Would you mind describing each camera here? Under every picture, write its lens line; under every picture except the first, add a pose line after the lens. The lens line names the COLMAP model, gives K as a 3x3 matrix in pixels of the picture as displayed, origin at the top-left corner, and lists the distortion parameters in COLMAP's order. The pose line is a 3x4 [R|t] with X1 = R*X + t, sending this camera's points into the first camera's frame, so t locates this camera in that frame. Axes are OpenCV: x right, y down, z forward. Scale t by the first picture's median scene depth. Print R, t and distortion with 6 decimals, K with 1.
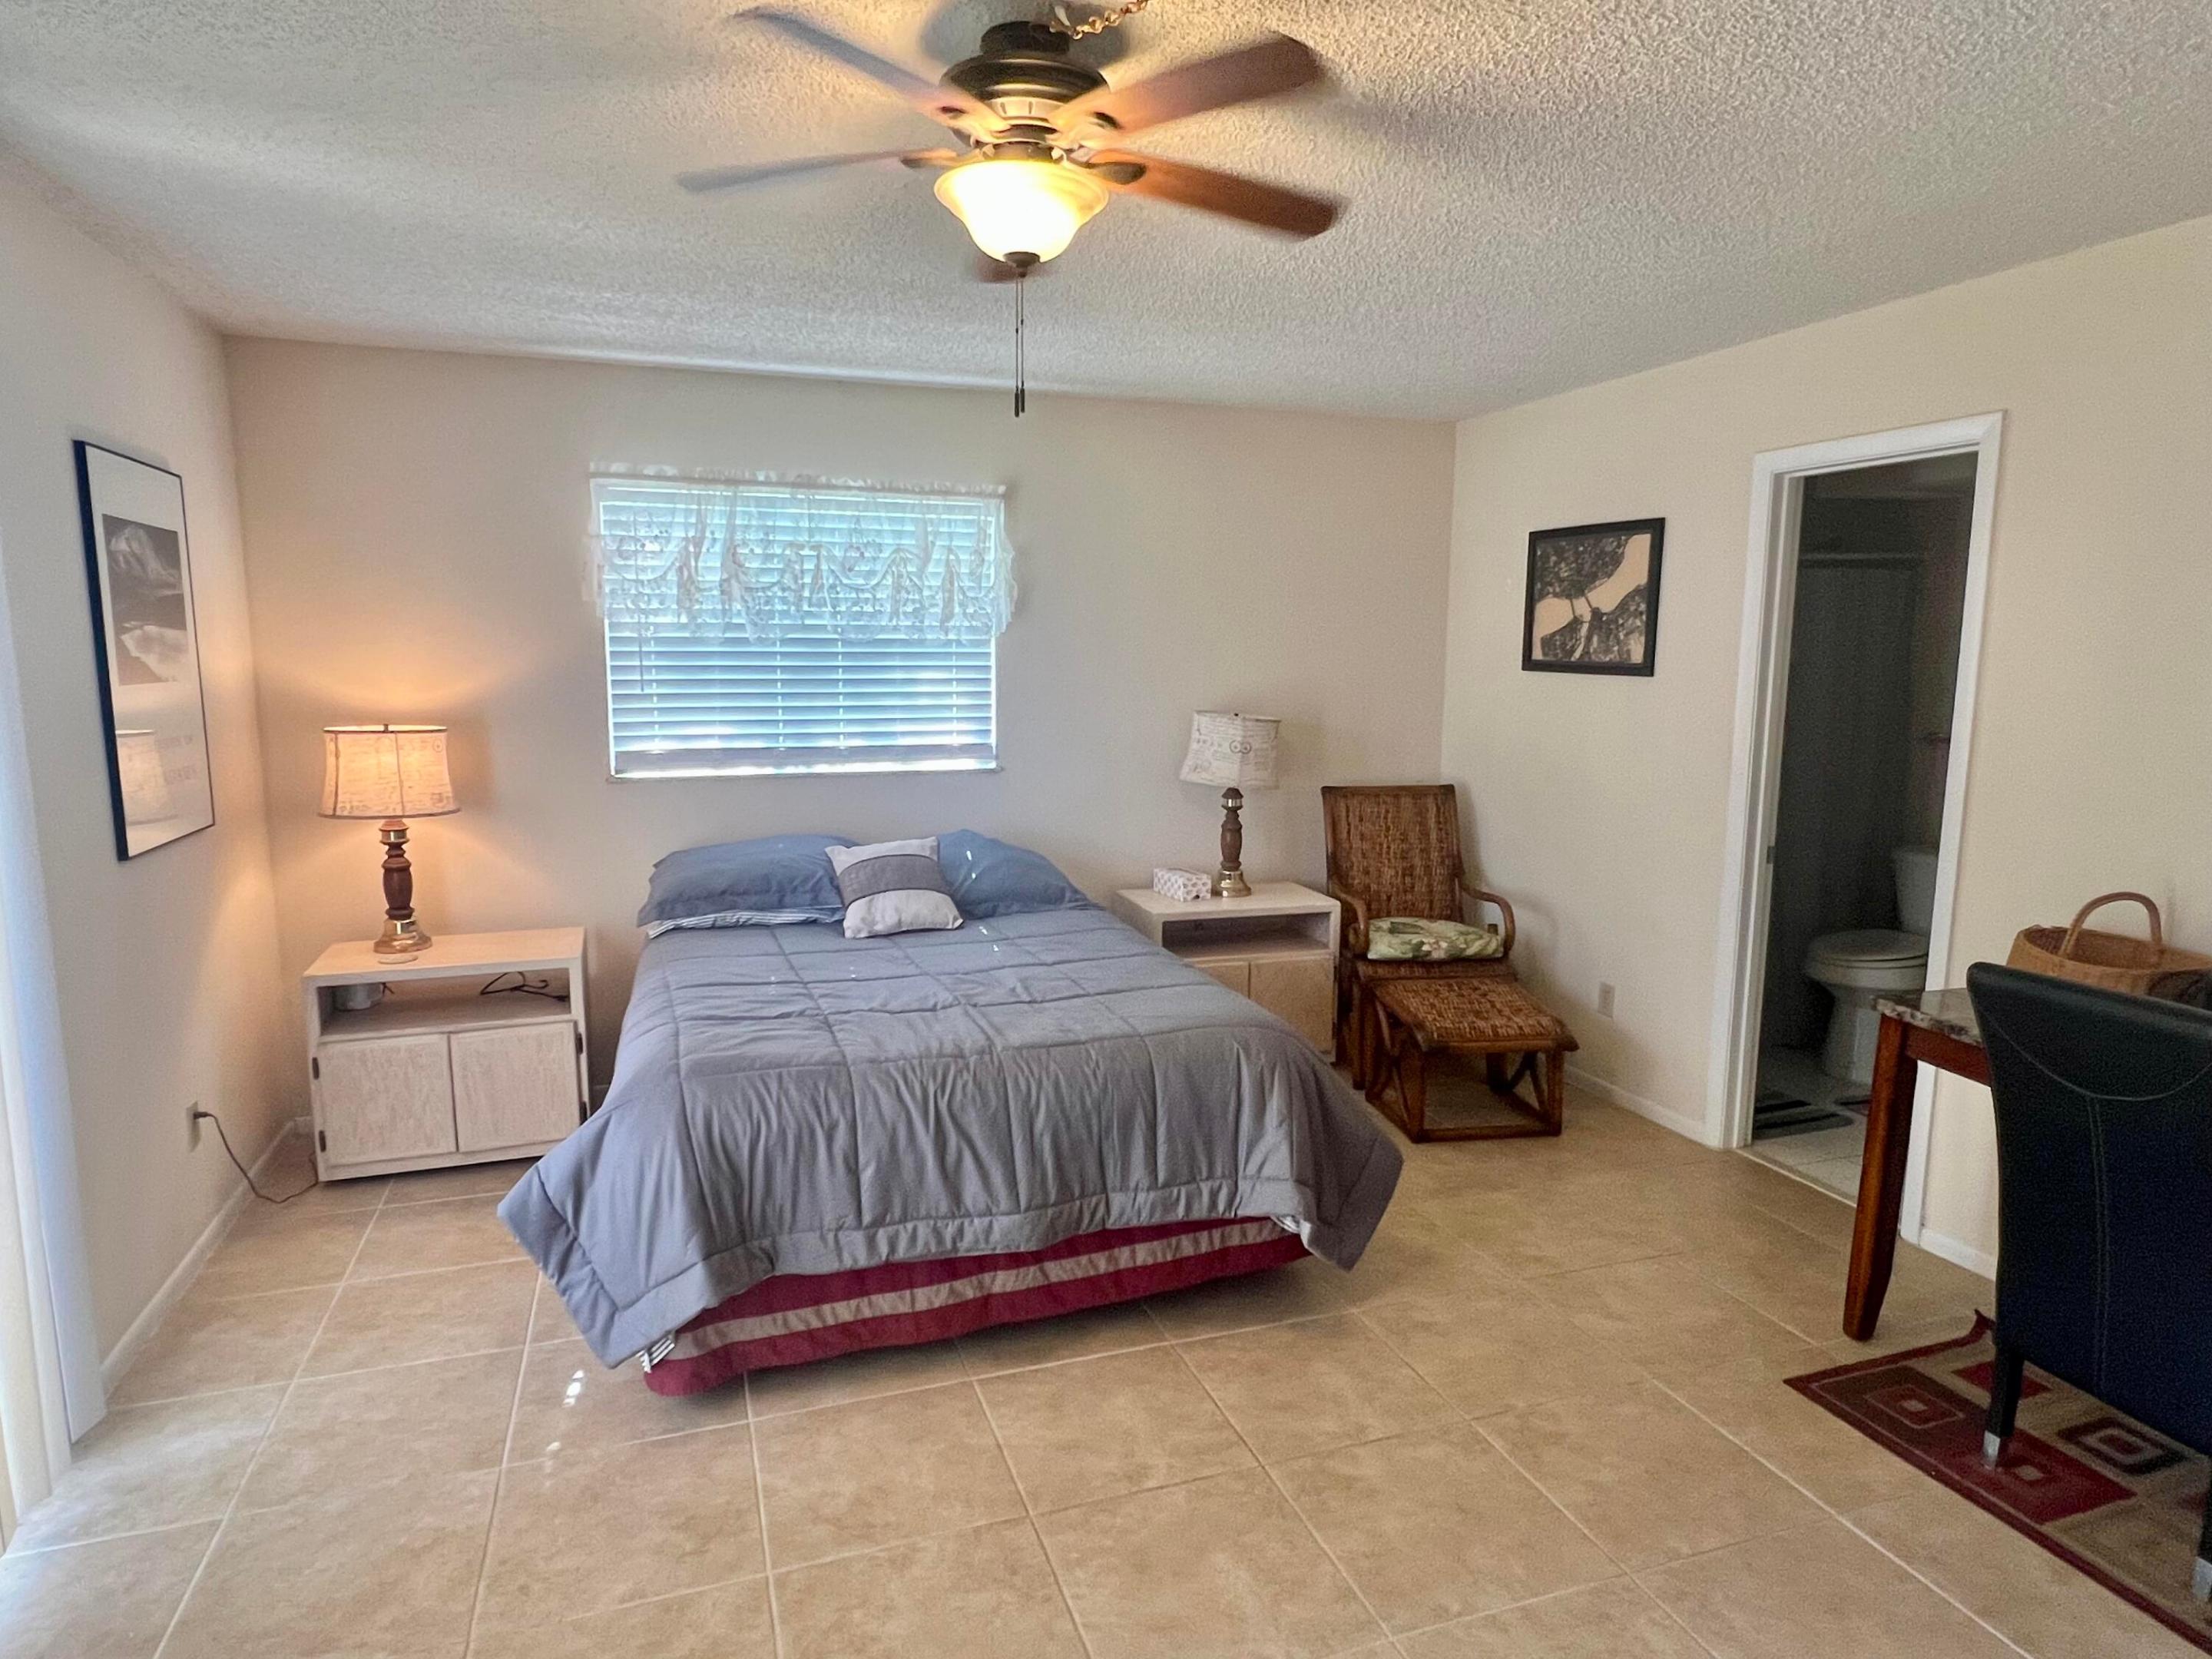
lens RADIAL K [[1281.7, 0, 1100.7], [0, 1281.7, 830.8], [0, 0, 1]] dist [0.000671, 0.000221]
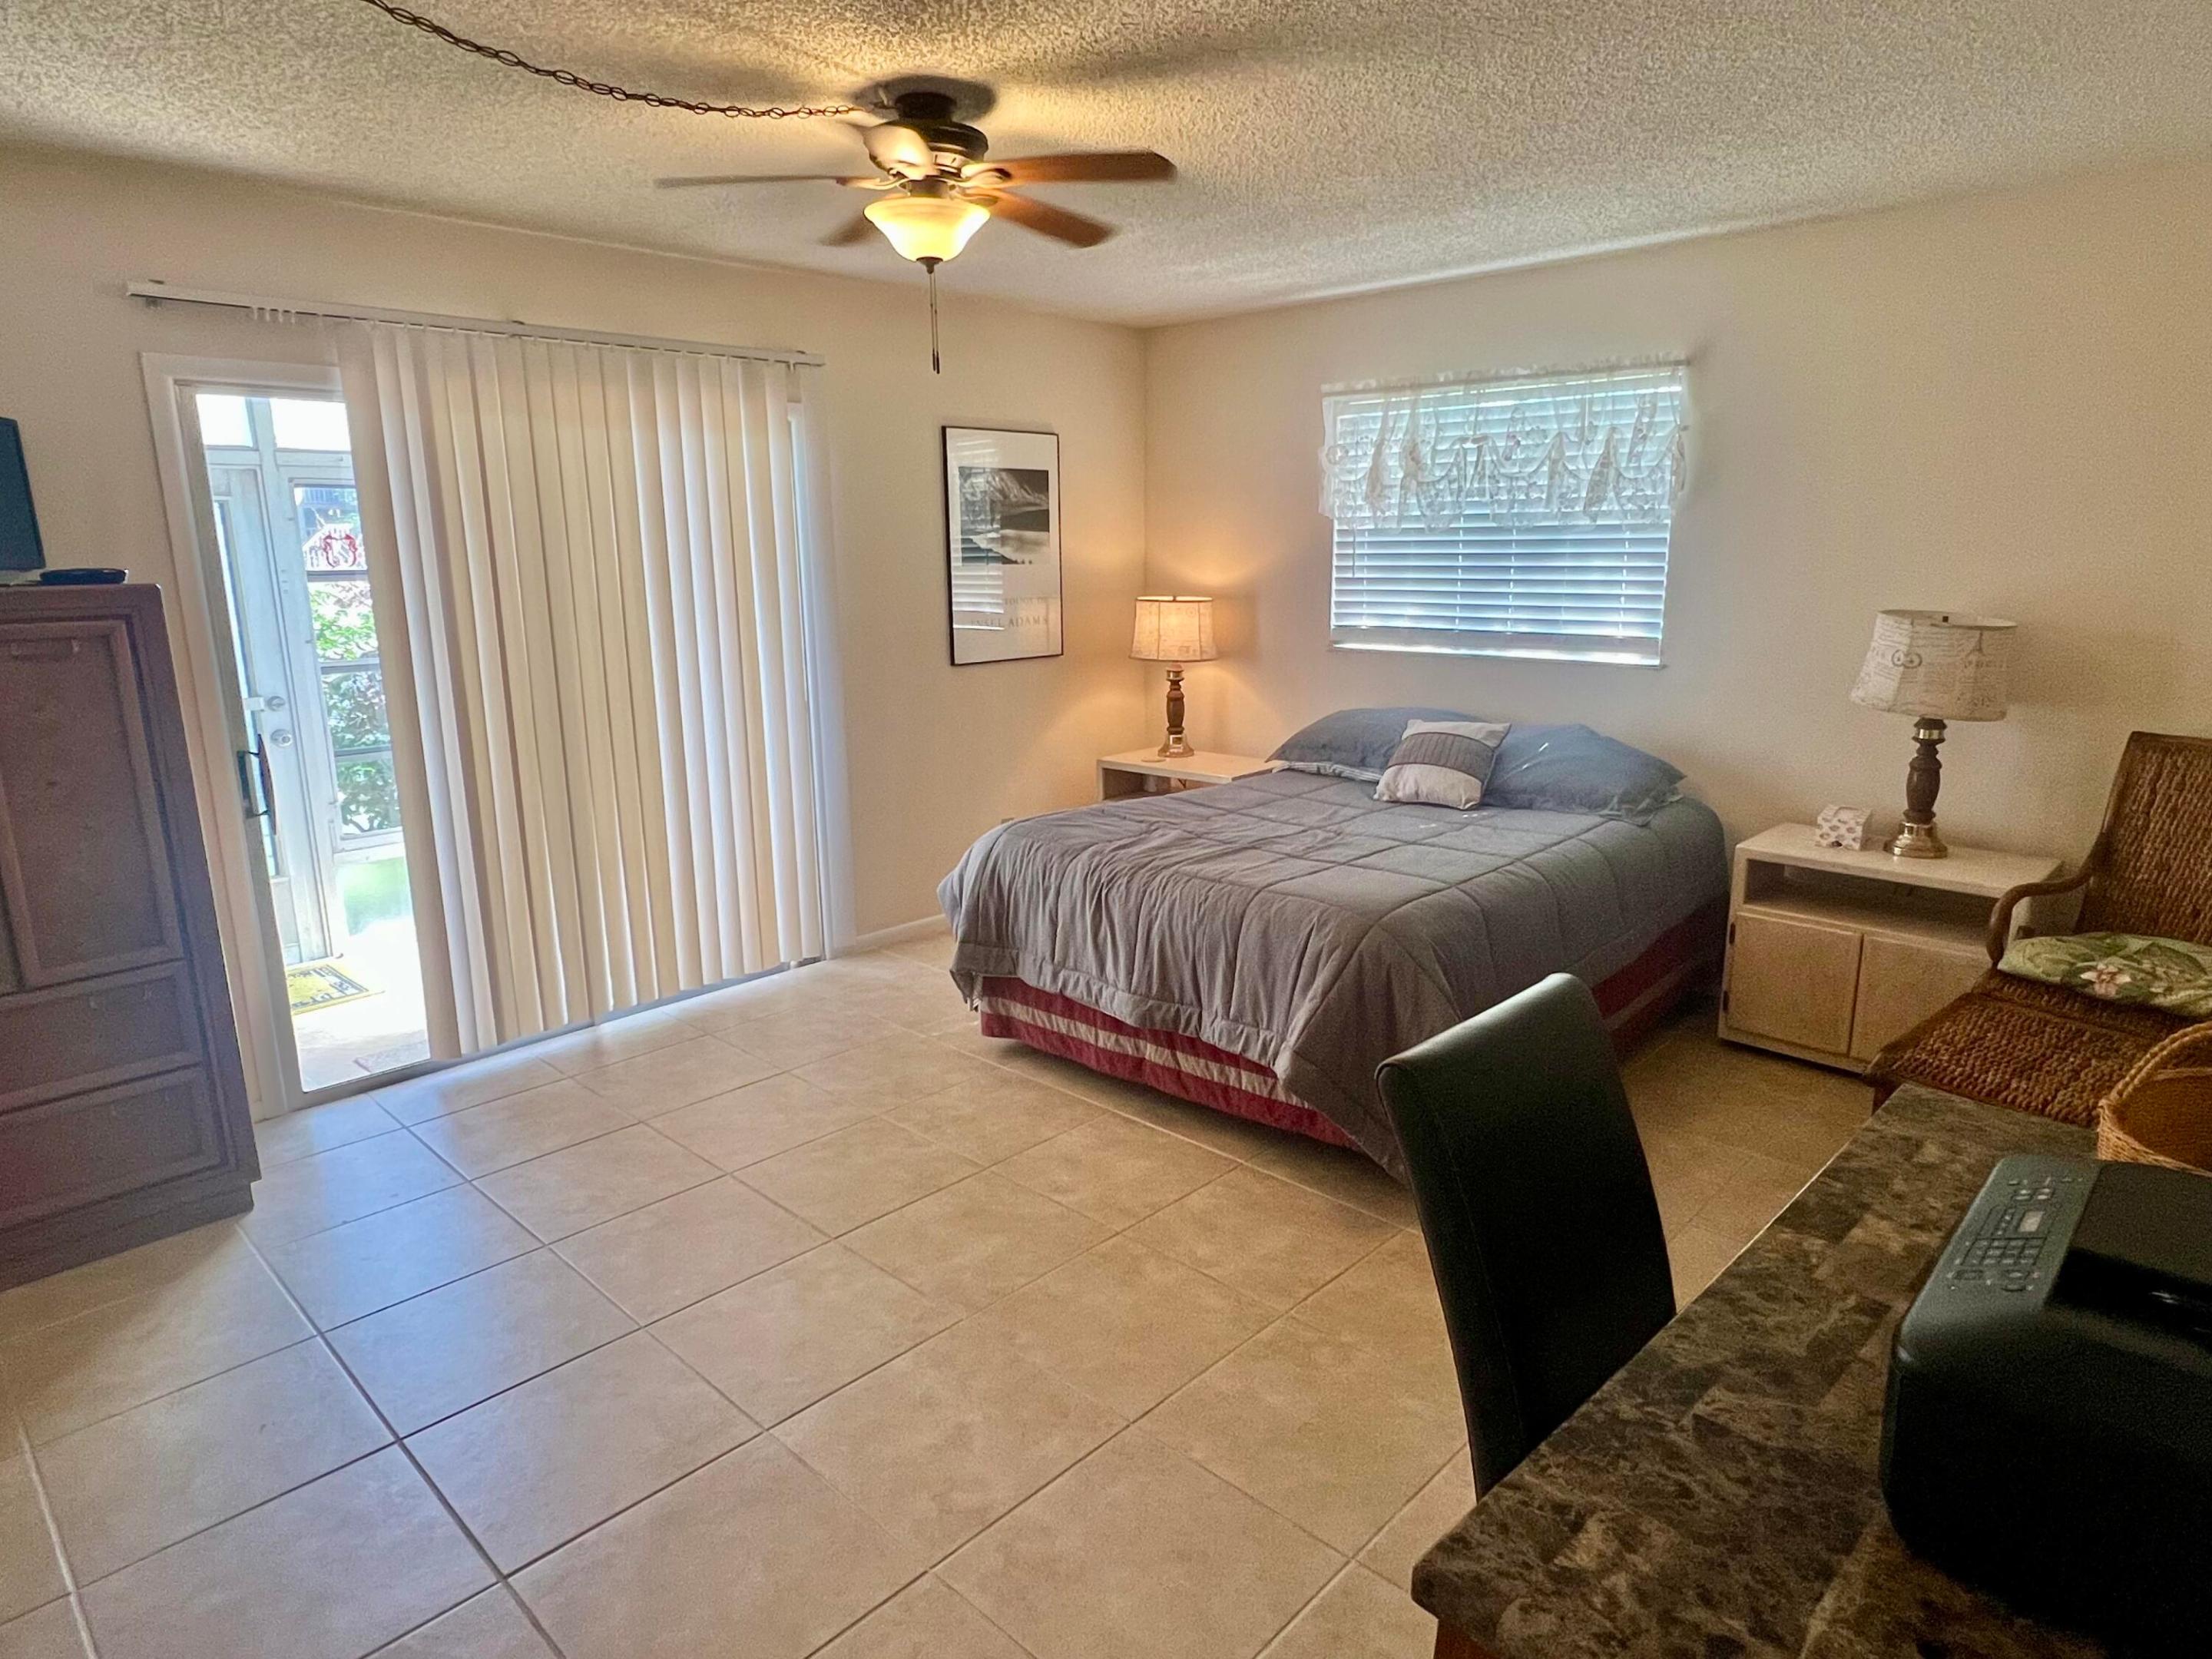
lens RADIAL K [[1281.7, 0, 1101.0], [0, 1281.7, 831.9], [0, 0, 1]] dist [0.000671, 0.000221]
pose [[0.461085, 0.186474, -0.867542, 0.629681], [-0.111343, 0.982101, 0.151920, -0.029858], [0.880343, 0.026547, 0.473594, 0.237854]]
